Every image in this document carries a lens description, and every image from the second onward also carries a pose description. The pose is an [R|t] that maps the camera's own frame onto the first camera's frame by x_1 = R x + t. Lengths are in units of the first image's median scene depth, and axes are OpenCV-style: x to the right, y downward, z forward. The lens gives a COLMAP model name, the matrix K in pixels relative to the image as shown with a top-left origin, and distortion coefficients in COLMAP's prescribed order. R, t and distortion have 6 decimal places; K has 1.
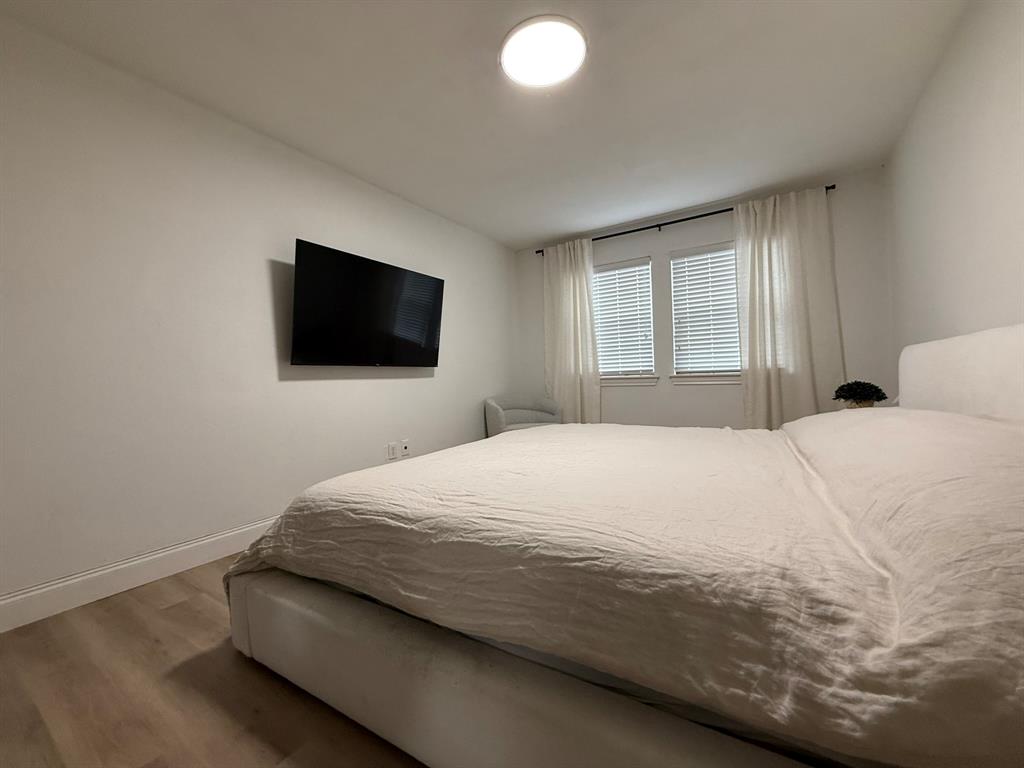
lens RADIAL K [[407.7, 0, 495.8], [0, 407.7, 375.6], [0, 0, 1]] dist [-0.000262, 0.000382]
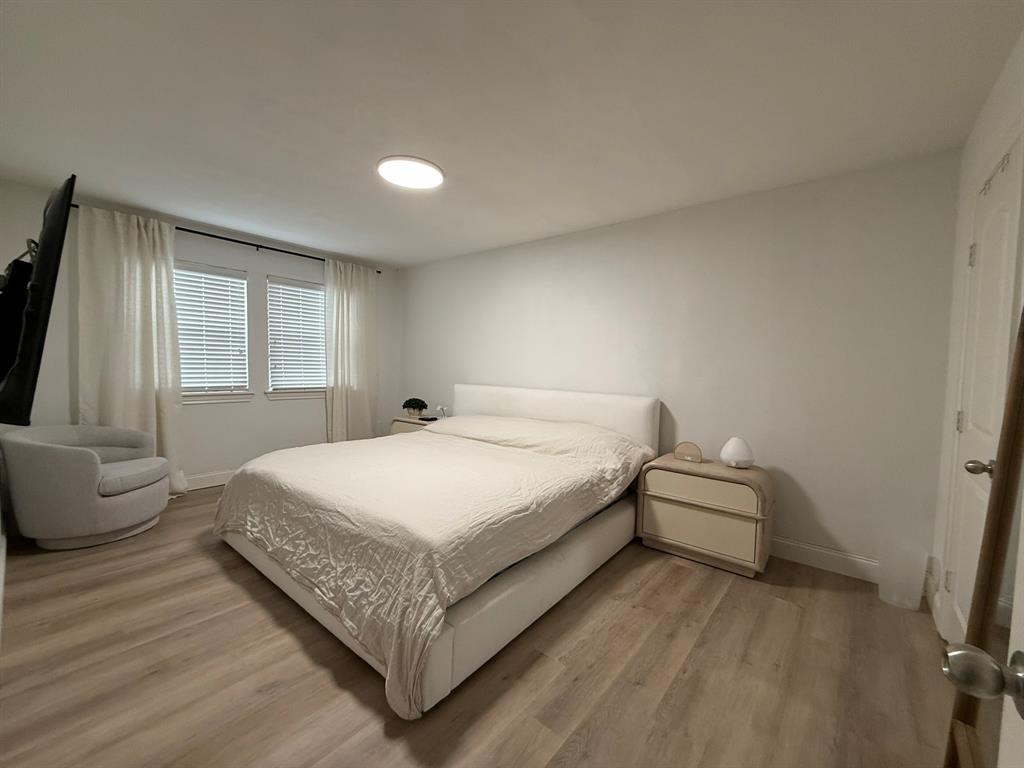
lens RADIAL K [[407.7, 0, 513.7], [0, 407.7, 380.0], [0, 0, 1]] dist [-0.000262, 0.000382]
pose [[0.110109, -0.003972, 0.993912, -0.561292], [-0.038751, 0.999215, 0.008287, -0.064488], [-0.993164, -0.039427, 0.109868, 0.240176]]
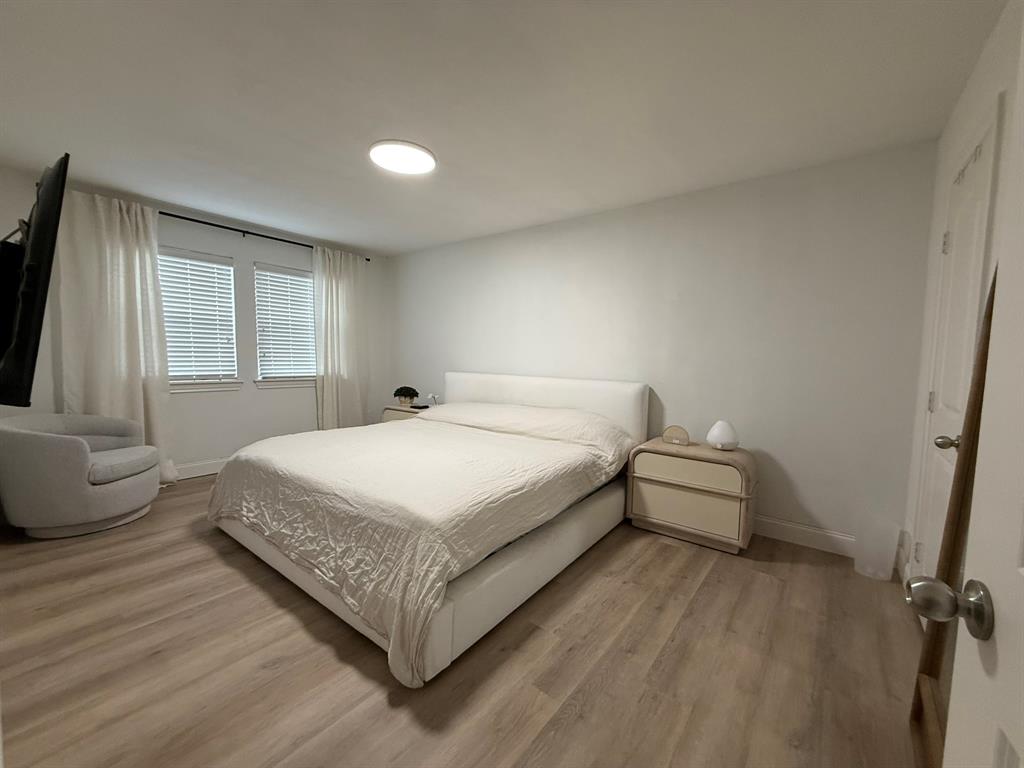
lens RADIAL K [[407.7, 0, 513.8], [0, 407.7, 380.2], [0, 0, 1]] dist [-0.000262, 0.000382]
pose [[0.080573, -0.027893, 0.996358, -0.572372], [-0.035431, 0.998896, 0.030830, -0.056376], [-0.996119, -0.037786, 0.079496, 0.247242]]
